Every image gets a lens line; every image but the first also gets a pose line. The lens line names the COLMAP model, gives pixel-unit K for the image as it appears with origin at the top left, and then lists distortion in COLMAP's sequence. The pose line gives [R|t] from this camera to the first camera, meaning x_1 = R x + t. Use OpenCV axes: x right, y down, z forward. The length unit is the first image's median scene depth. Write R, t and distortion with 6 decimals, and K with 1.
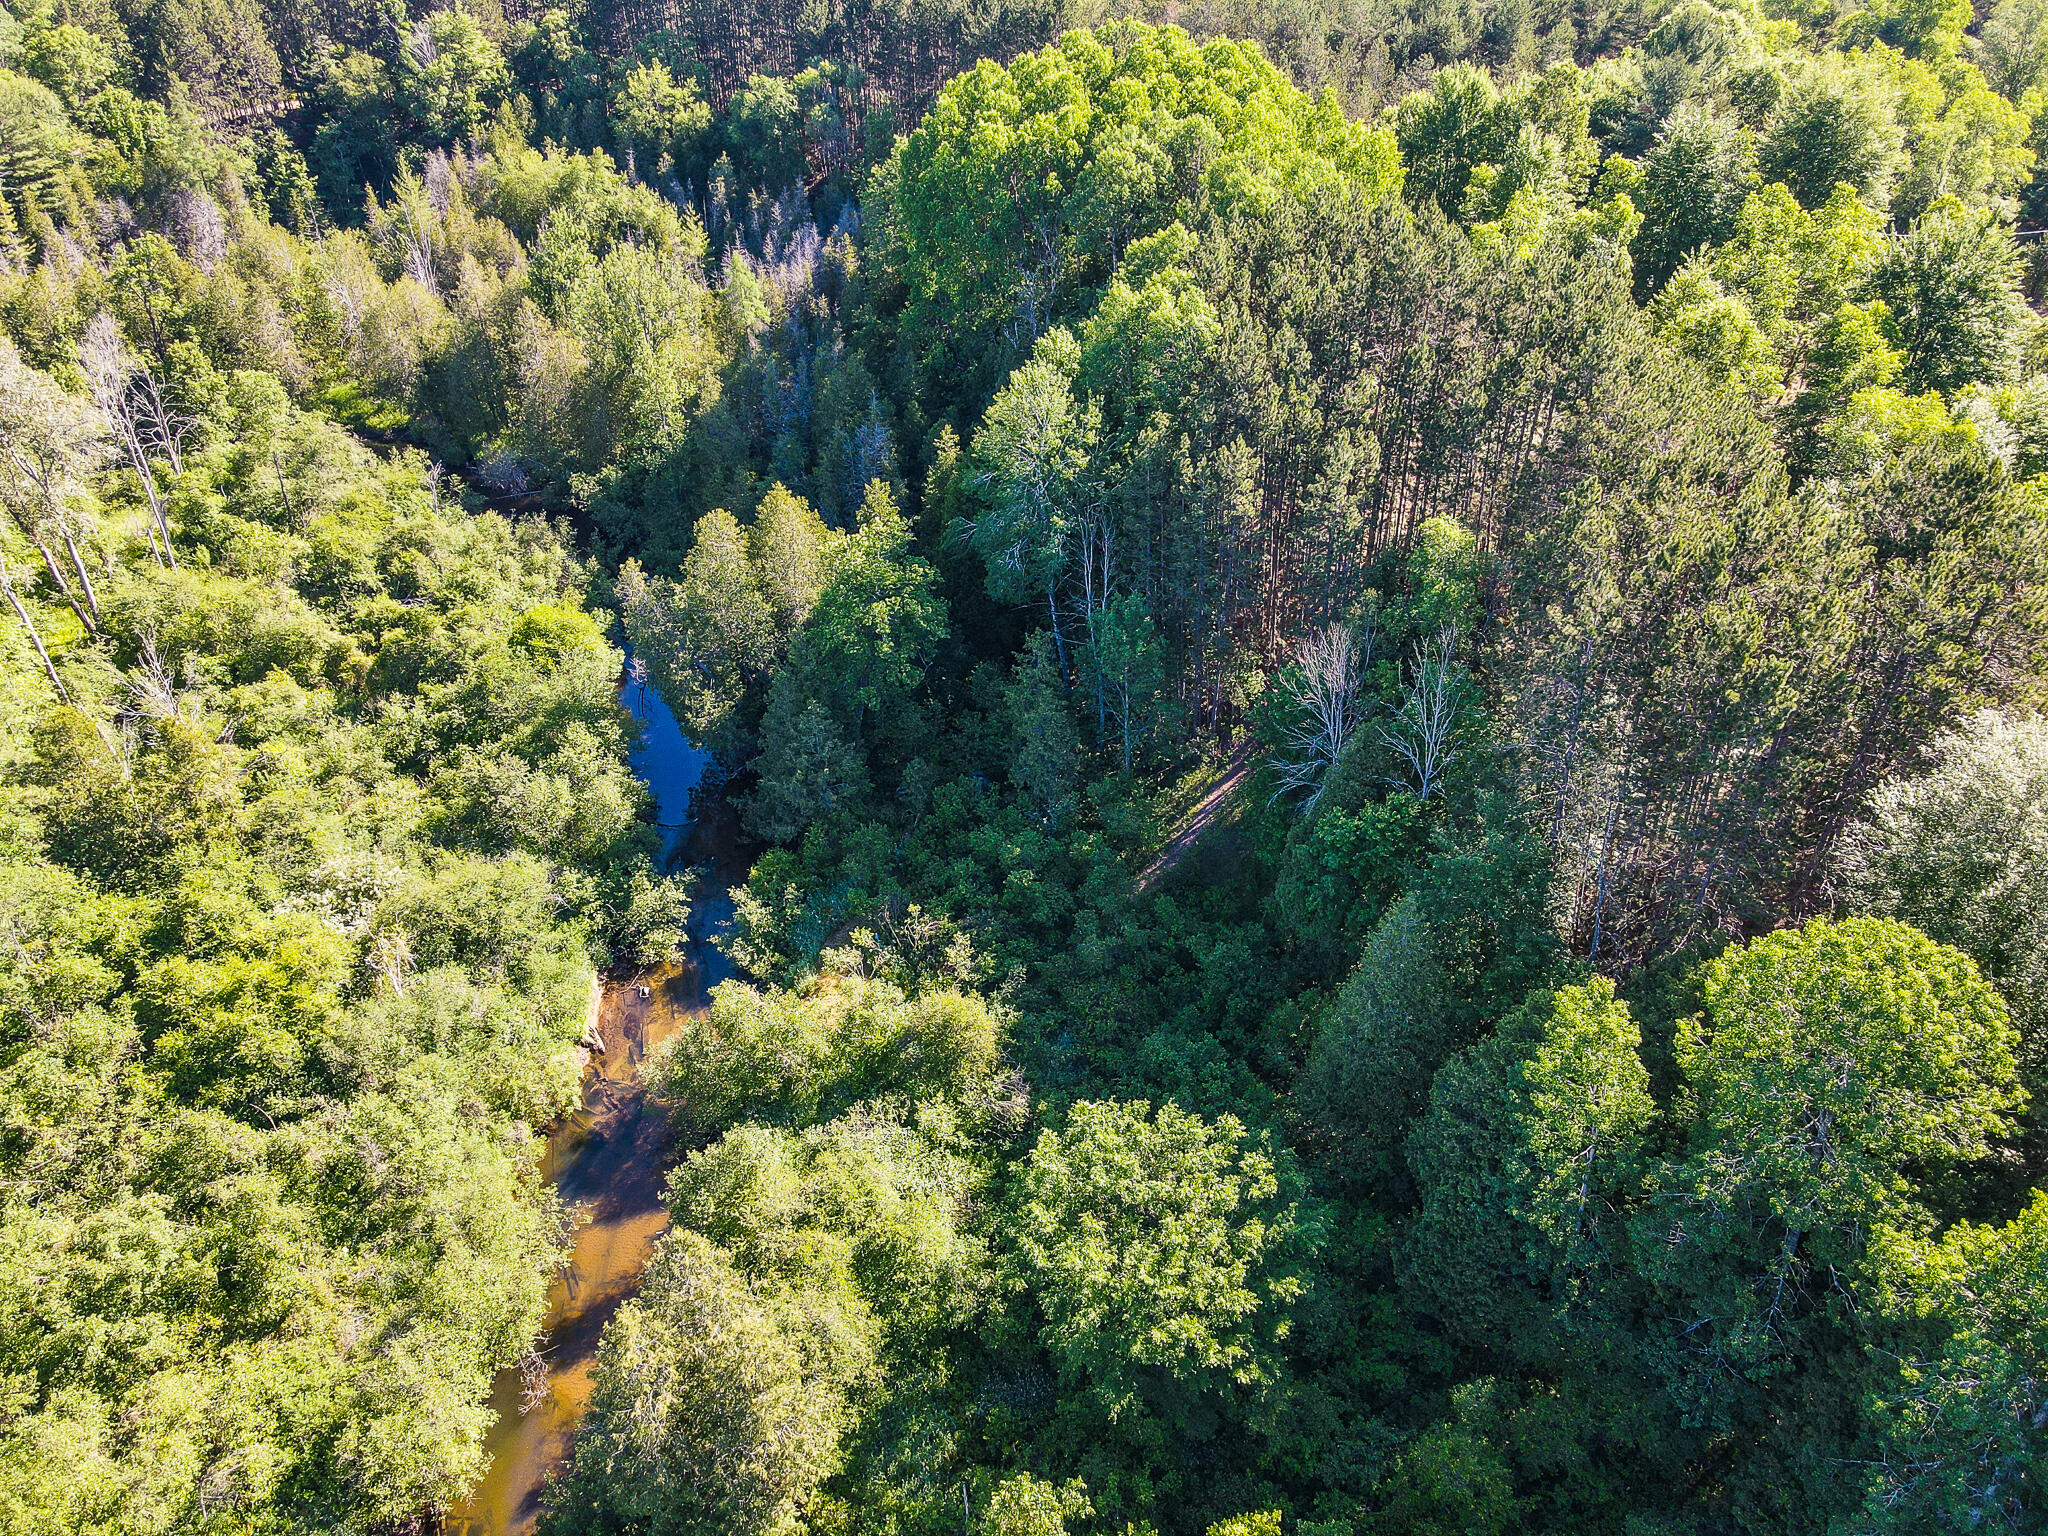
lens RADIAL K [[1496.1, 0, 1018.9], [0, 1496.1, 777.8], [0, 0, 1]] dist [0.018421, -0.001418]
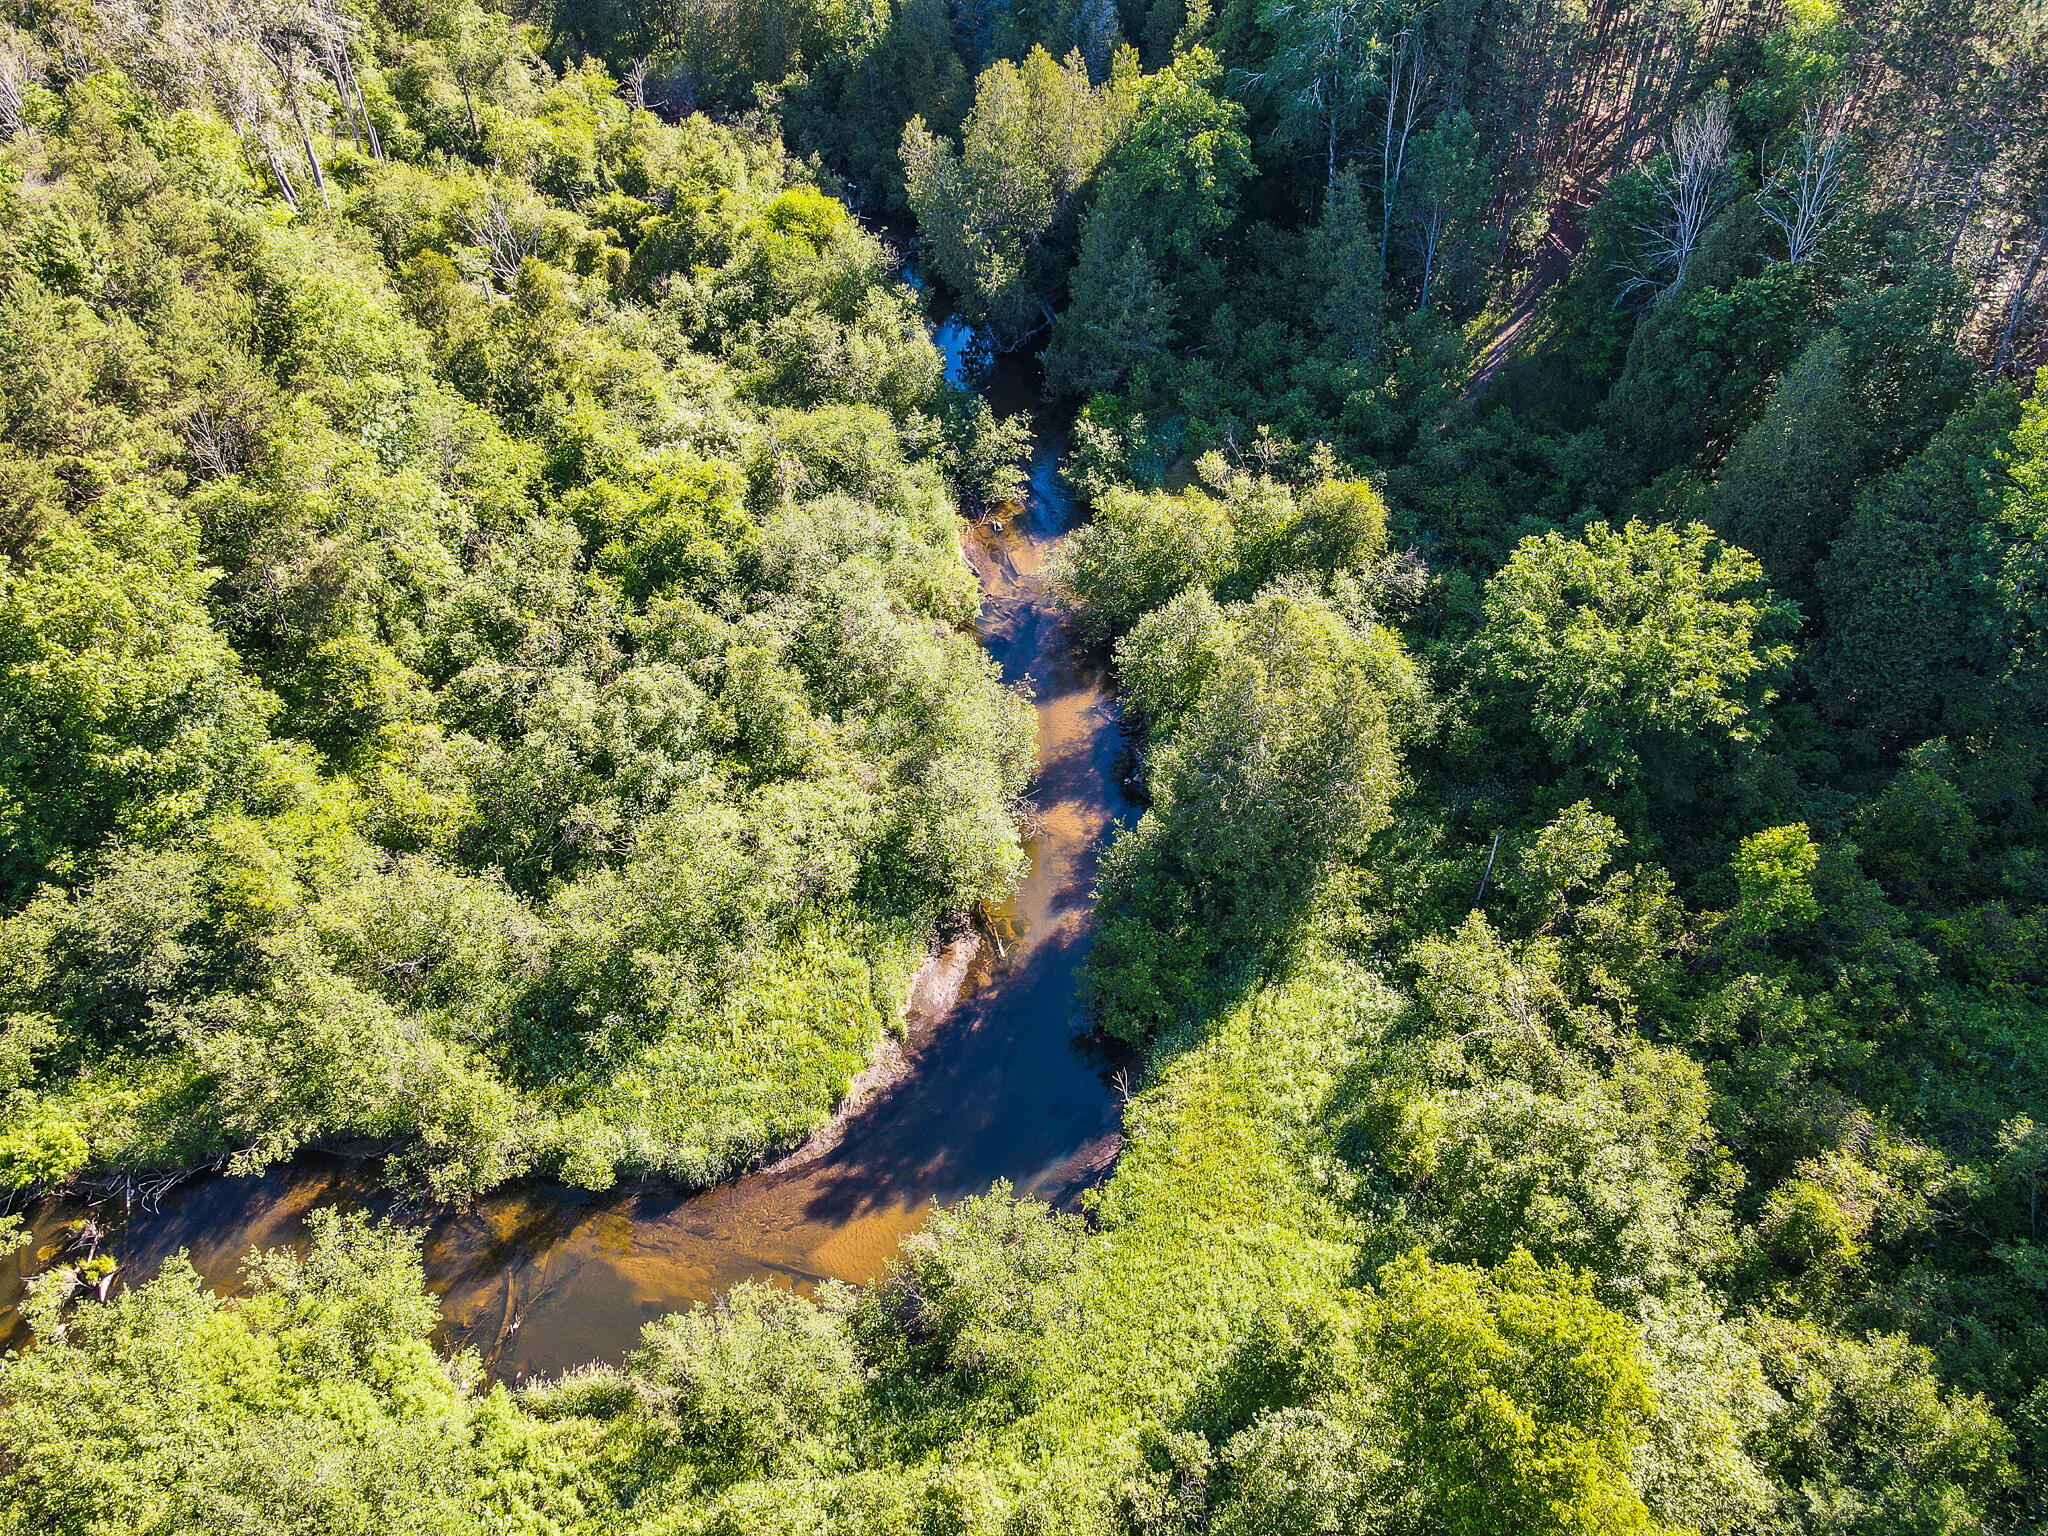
lens RADIAL K [[1496.1, 0, 1019.4], [0, 1496.1, 759.6], [0, 0, 1]] dist [0.018421, -0.001418]
pose [[0.998589, -0.042931, 0.031259, -0.271272], [0.038035, 0.988964, 0.143190, 0.153289], [-0.037062, -0.141799, 0.989201, -0.056048]]
